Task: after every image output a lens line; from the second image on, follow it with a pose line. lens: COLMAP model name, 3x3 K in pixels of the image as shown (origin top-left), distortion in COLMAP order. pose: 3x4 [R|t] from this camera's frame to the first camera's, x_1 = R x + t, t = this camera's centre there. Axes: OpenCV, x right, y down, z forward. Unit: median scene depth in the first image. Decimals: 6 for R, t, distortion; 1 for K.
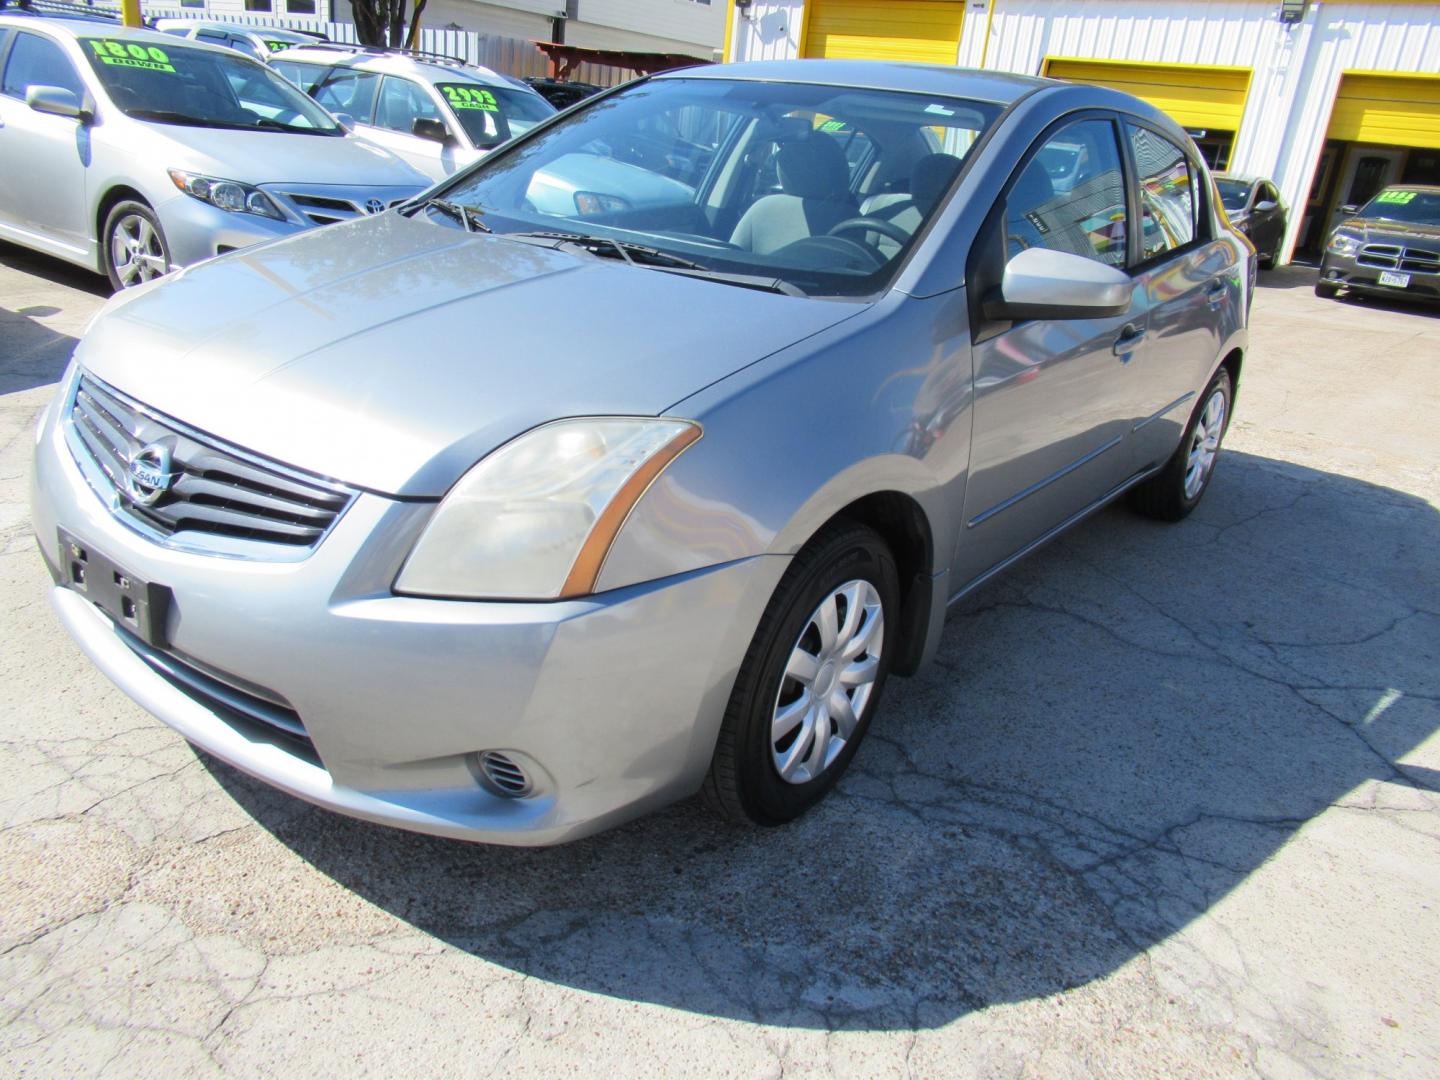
lens RADIAL K [[1062.8, 0, 707.5], [0, 1062.8, 536.3], [0, 0, 1]] dist [0.016182, -0.010186]
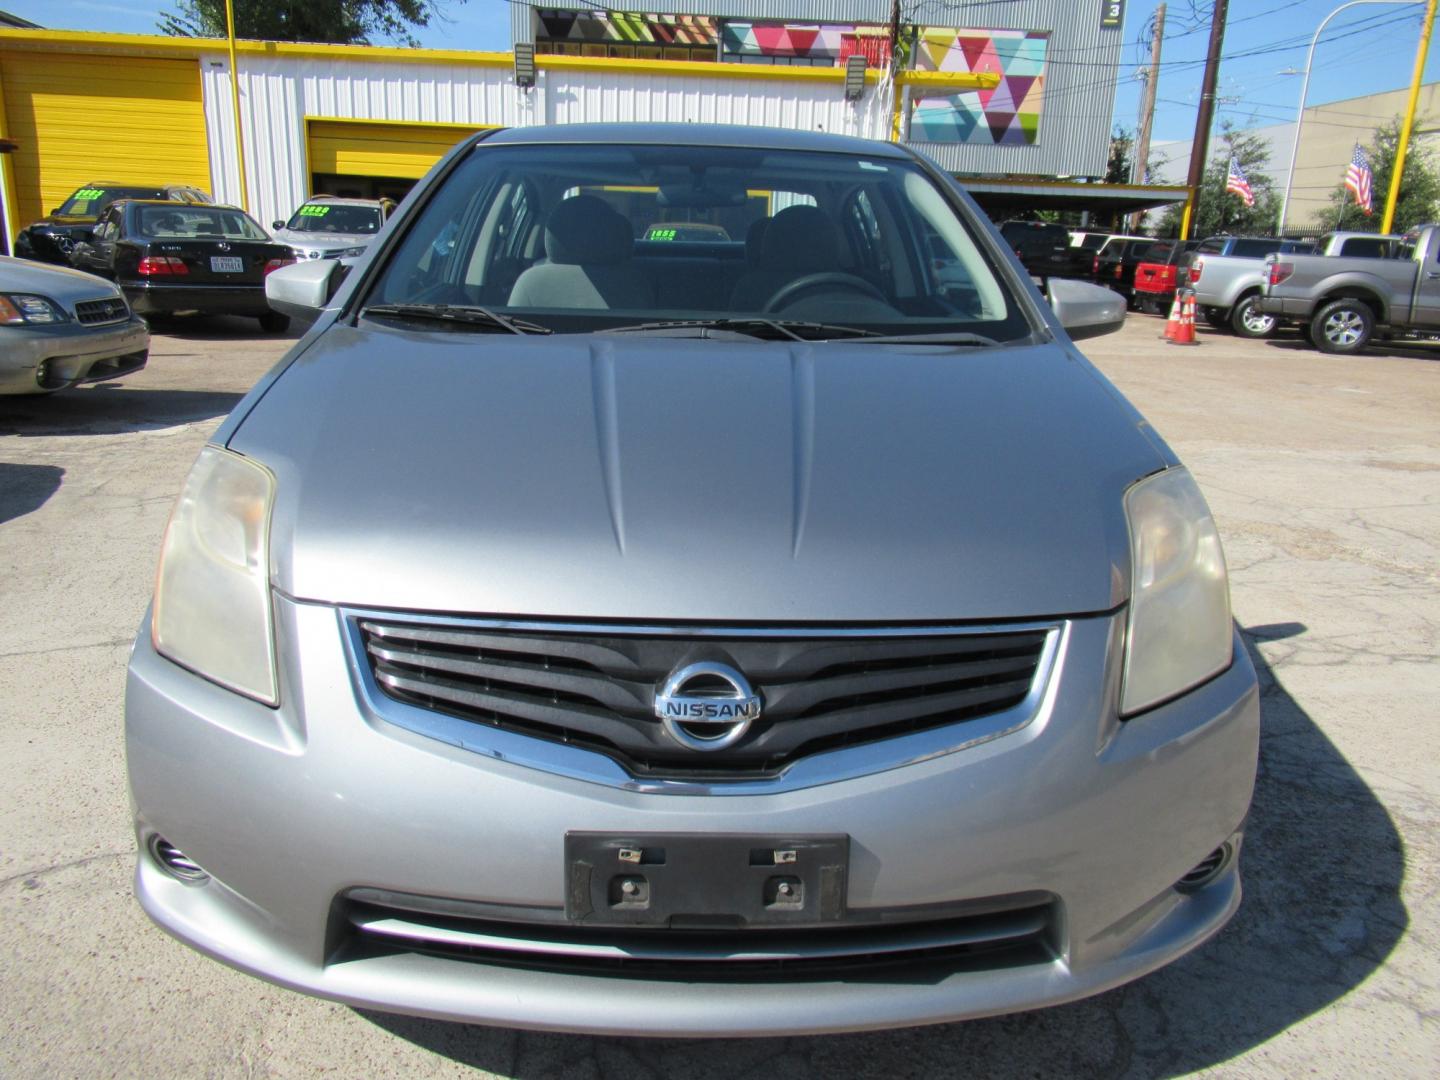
lens RADIAL K [[1062.8, 0, 710.1], [0, 1062.8, 542.4], [0, 0, 1]] dist [0.016182, -0.010186]
pose [[0.772929, -0.244132, 0.585646, -0.419169], [0.268837, 0.962075, 0.046242, -0.088623], [-0.574724, 0.121702, 0.809247, 0.184947]]
